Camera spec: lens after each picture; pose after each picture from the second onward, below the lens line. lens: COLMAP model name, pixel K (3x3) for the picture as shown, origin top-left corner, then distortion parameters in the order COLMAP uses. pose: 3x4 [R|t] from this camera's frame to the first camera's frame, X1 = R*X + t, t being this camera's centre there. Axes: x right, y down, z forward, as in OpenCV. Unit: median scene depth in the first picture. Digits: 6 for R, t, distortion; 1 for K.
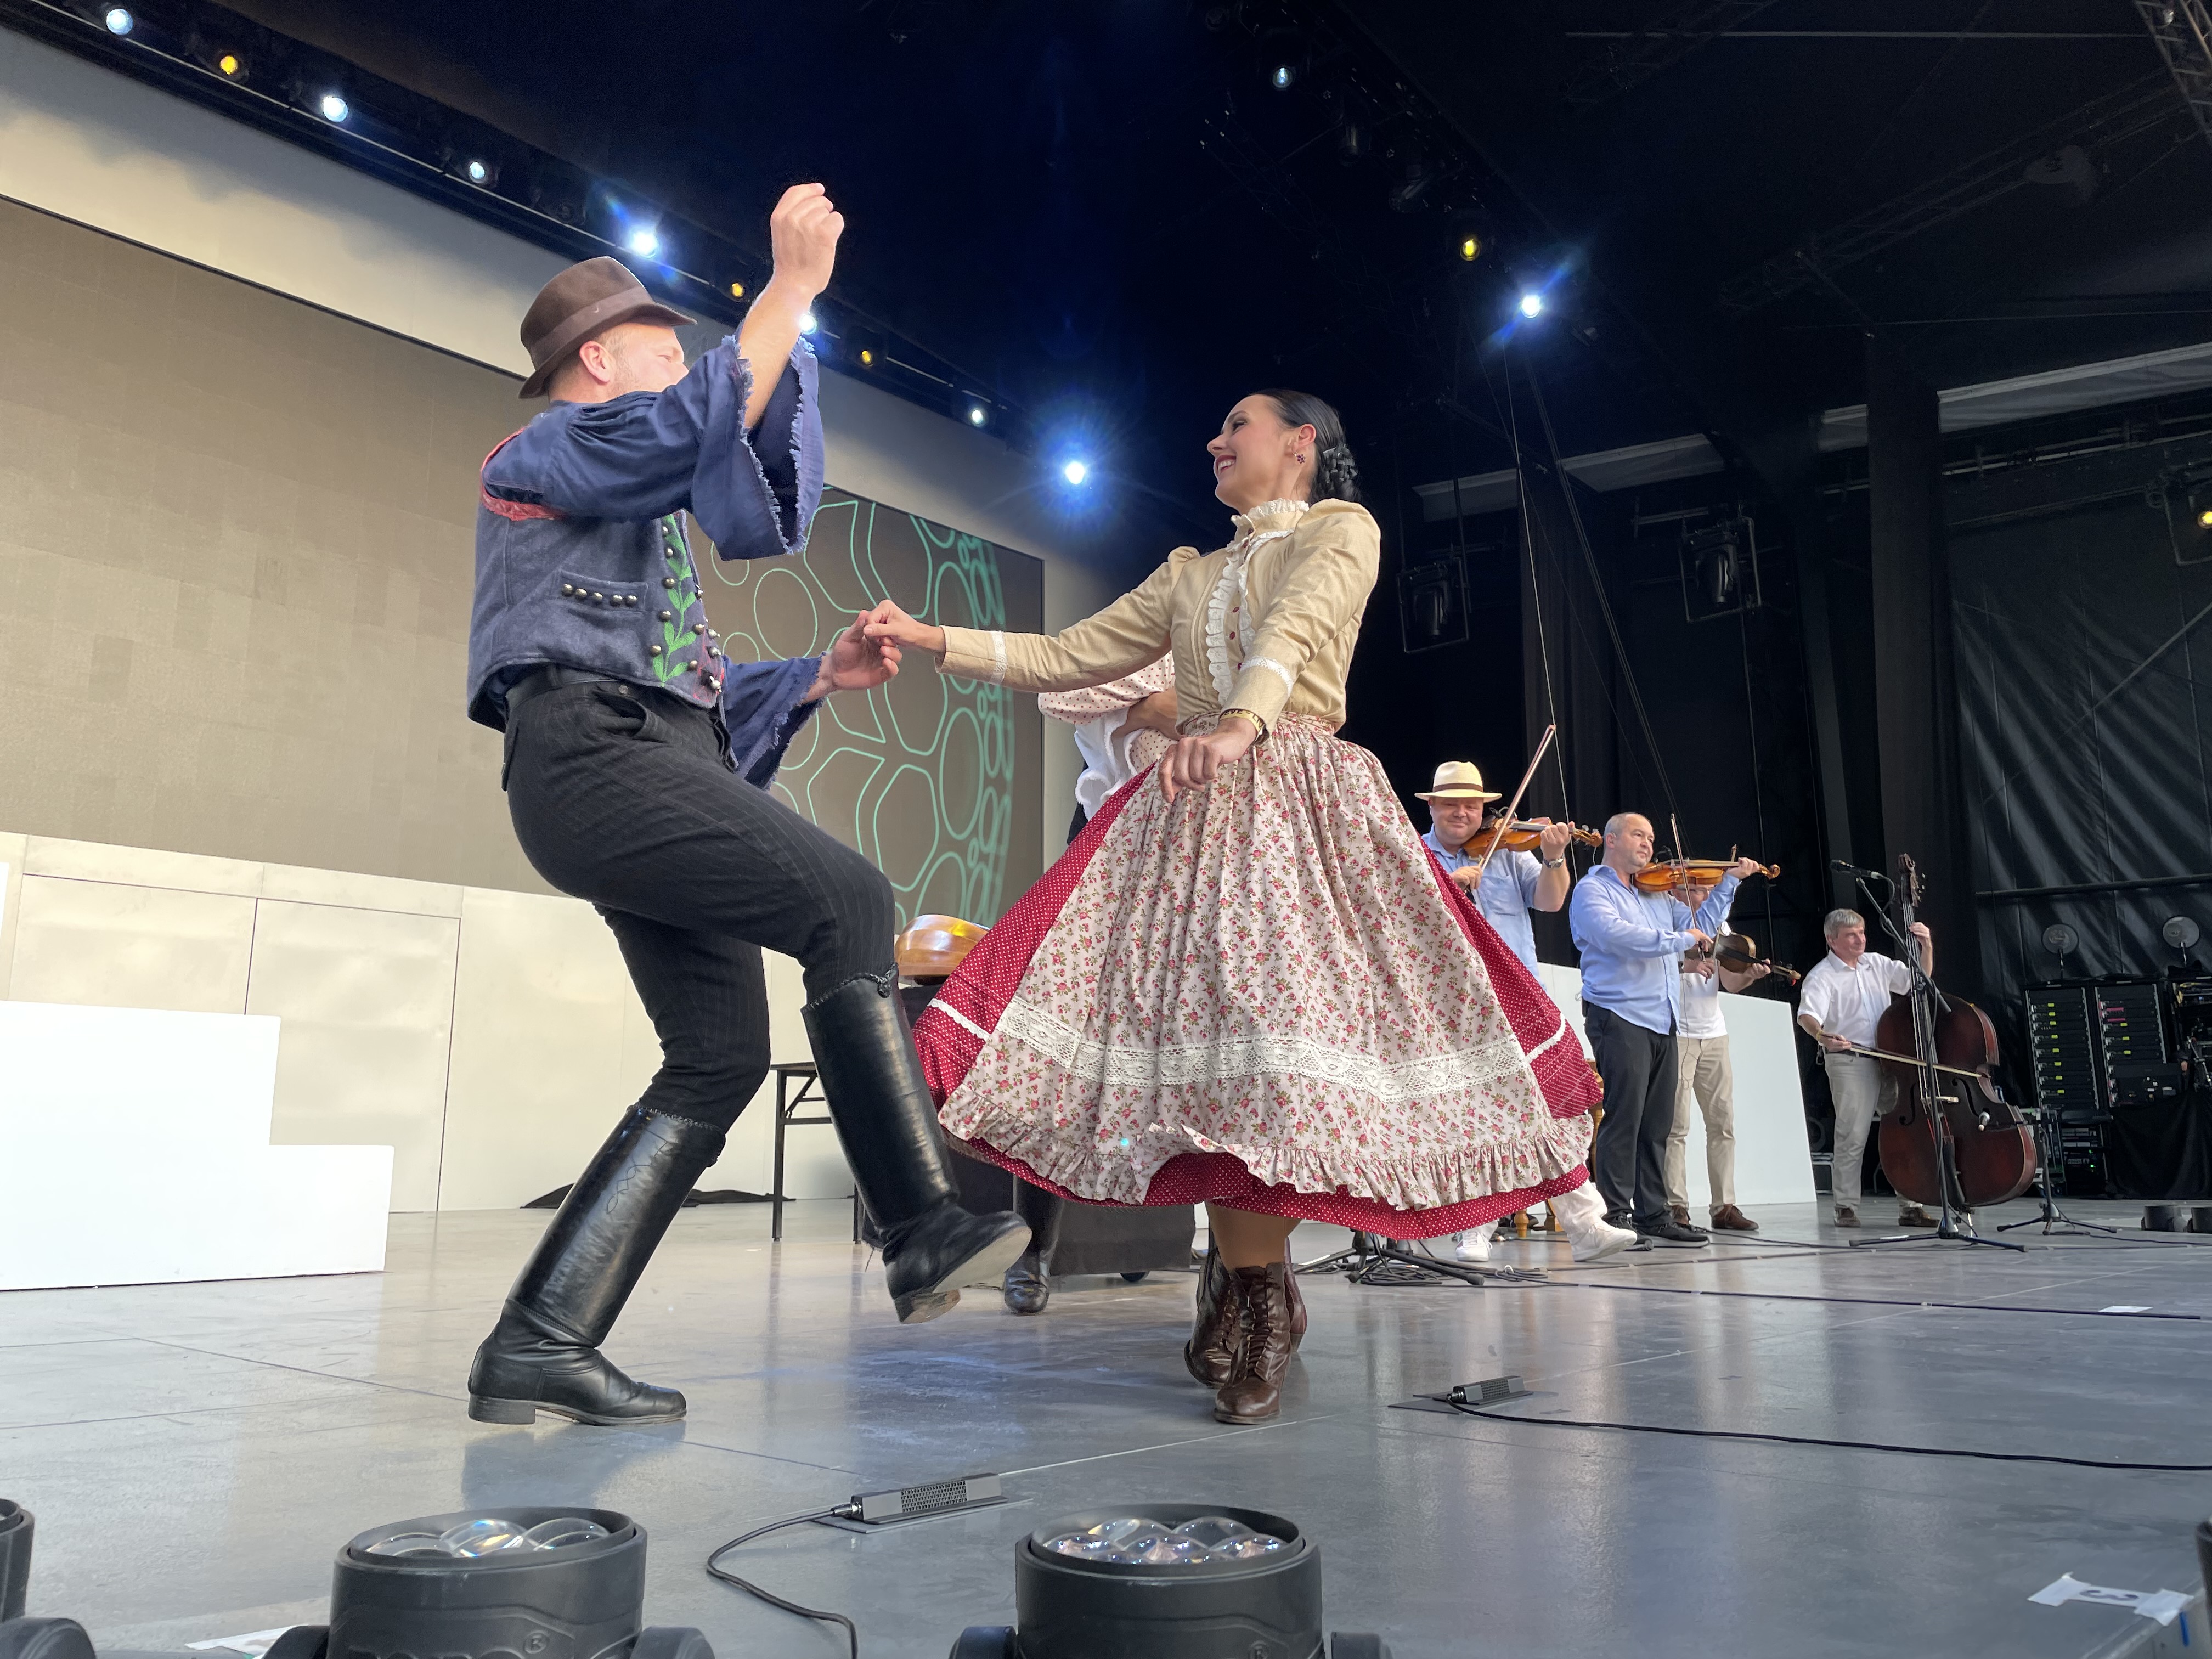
lens RADIAL K [[1667.9, 0, 1105.7], [0, 1667.9, 827.0], [0, 0, 1]] dist [-0.008900, -0.009571]
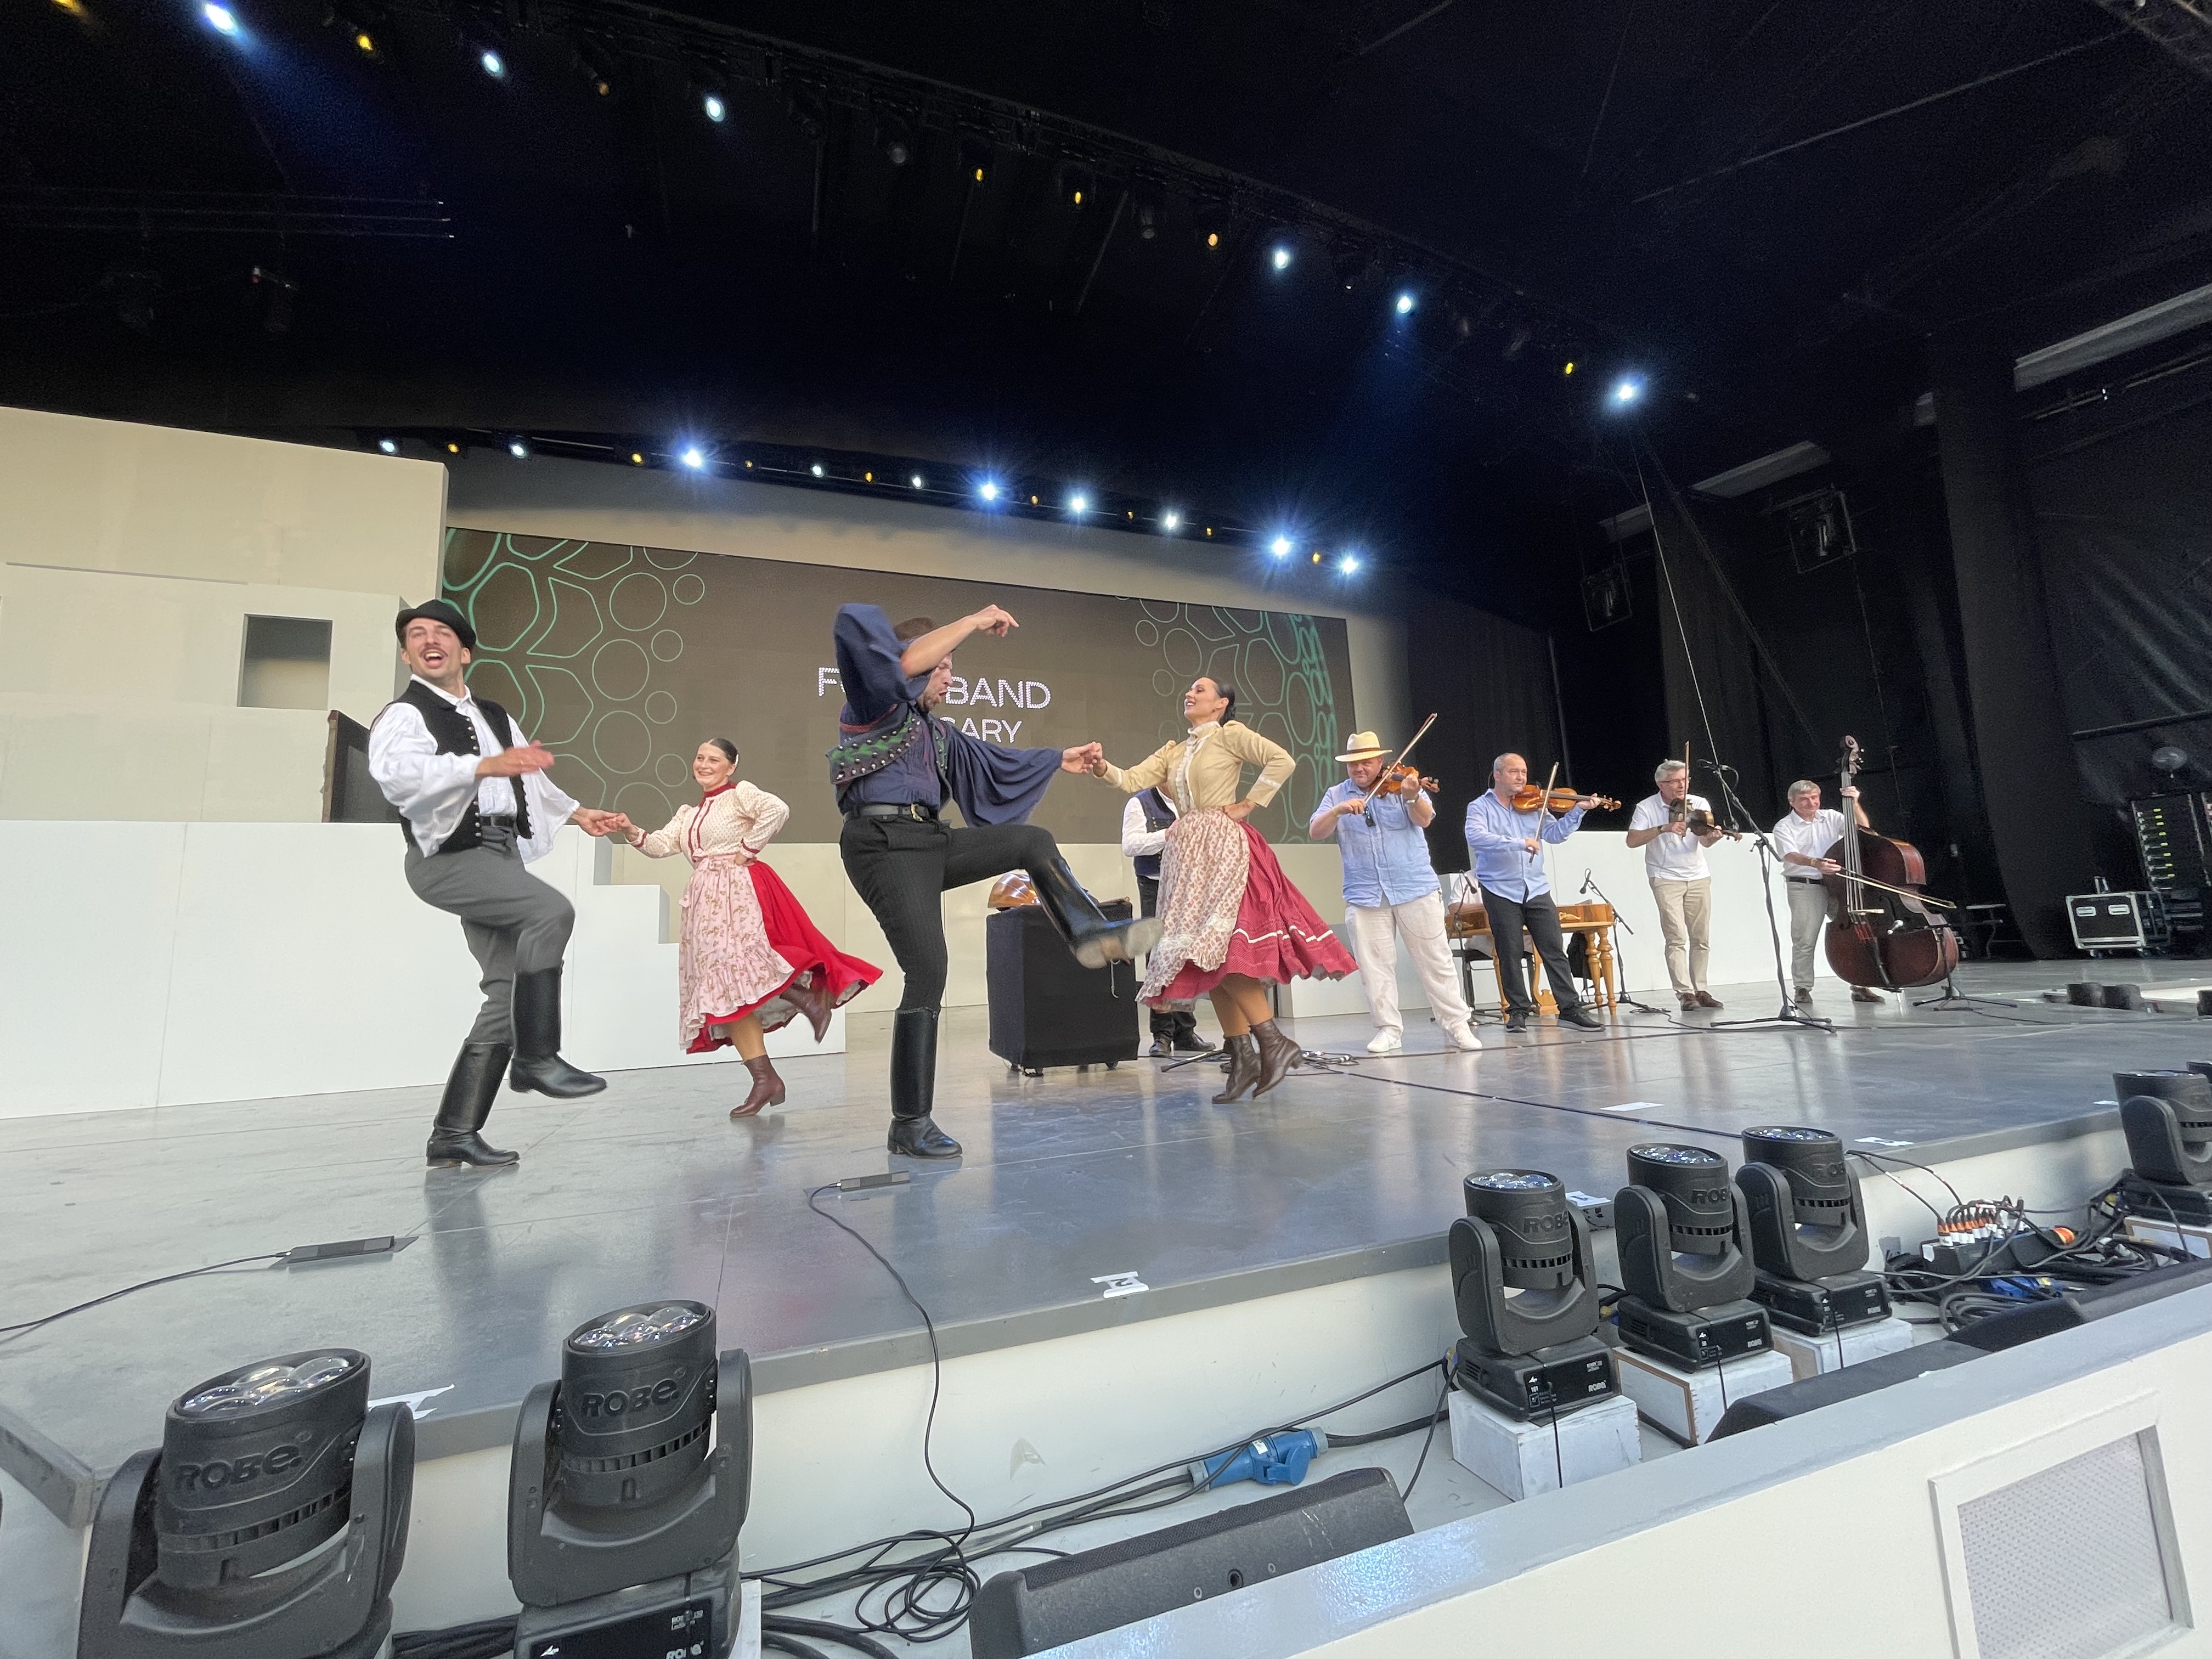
lens RADIAL K [[885.4, 0, 1100.6], [0, 885.4, 841.9], [0, 0, 1]] dist [-0.008950, 0.000106]
pose [[0.901410, -0.092701, -0.422925, 0.127656], [0.124680, 0.991010, 0.048518, -0.006155], [0.414626, -0.096465, 0.904865, 0.035842]]
